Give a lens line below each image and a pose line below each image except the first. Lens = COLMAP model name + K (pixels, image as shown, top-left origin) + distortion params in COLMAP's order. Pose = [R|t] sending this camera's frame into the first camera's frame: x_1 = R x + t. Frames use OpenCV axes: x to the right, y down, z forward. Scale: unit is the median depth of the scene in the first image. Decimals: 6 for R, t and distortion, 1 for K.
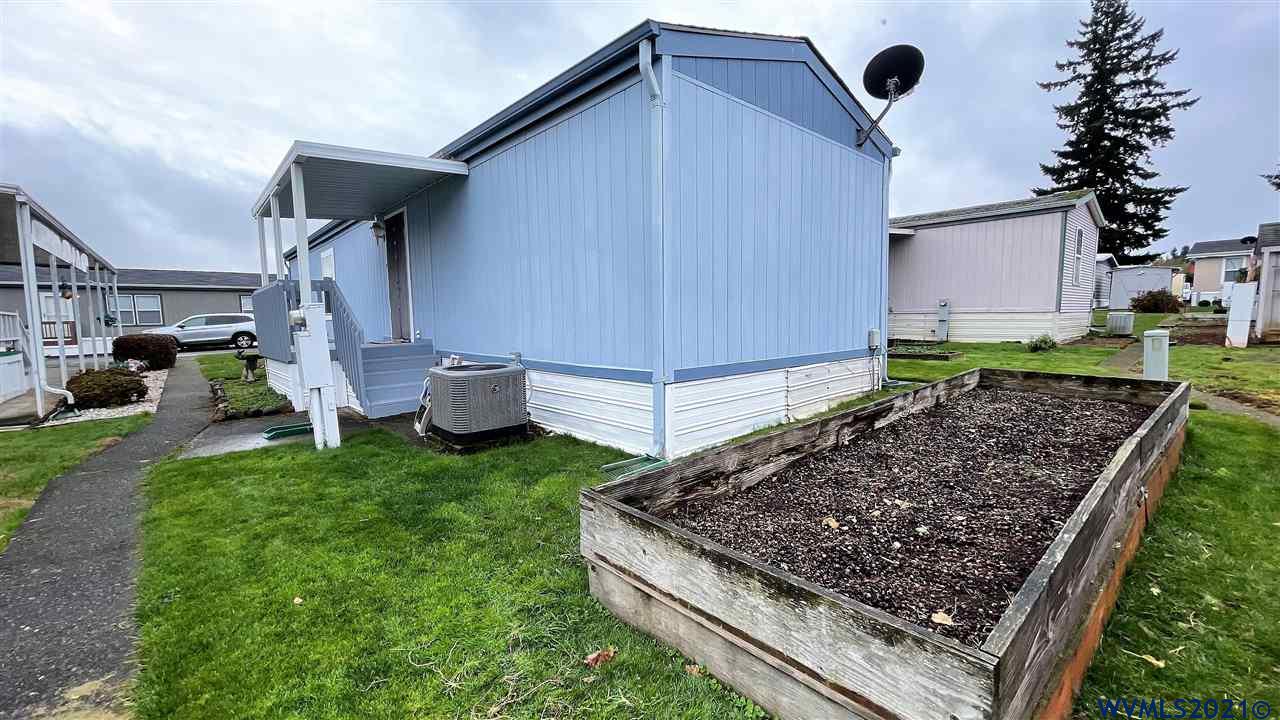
lens RADIAL K [[519.5, 0, 639.6], [0, 519.5, 364.5], [0, 0, 1]] dist [-0.000612, -0.000022]
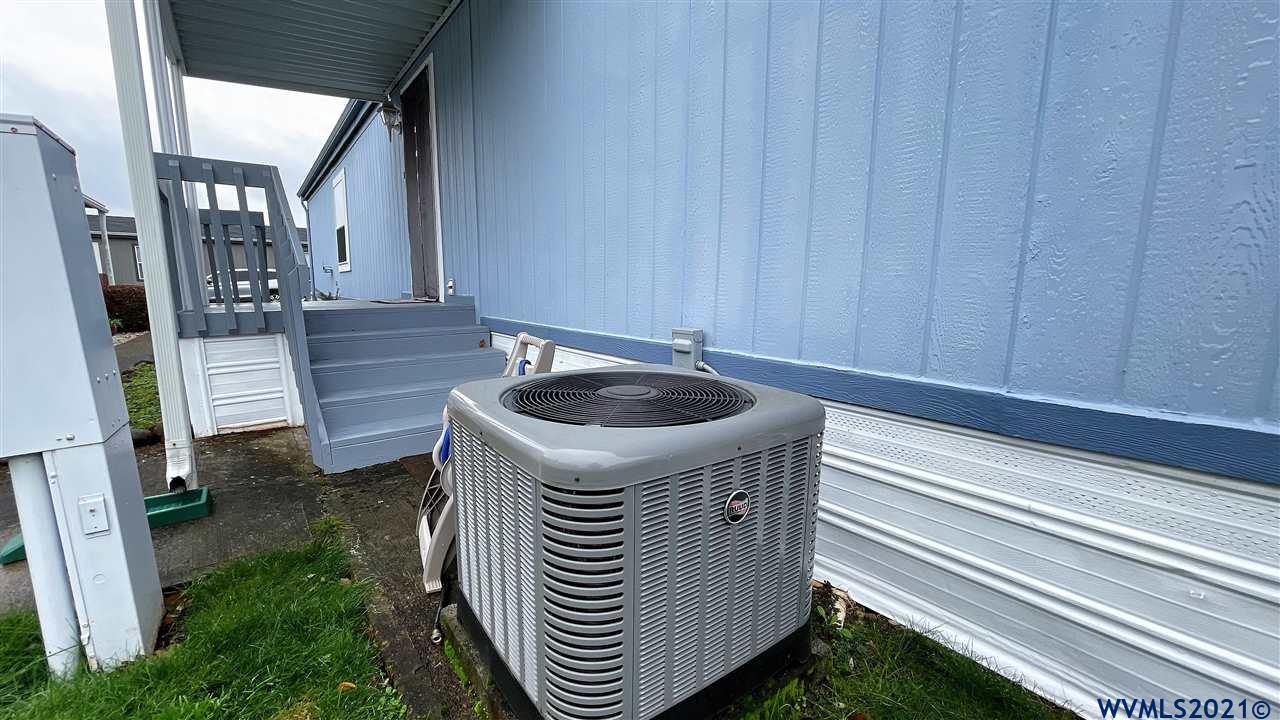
lens RADIAL K [[519.5, 0, 639.0], [0, 519.5, 359.3], [0, 0, 1]] dist [-0.000612, -0.000022]
pose [[0.996457, 0.034479, -0.076714, -0.171600], [-0.030821, 0.998354, 0.048359, -0.013850], [0.078255, -0.045824, 0.995880, 0.438547]]
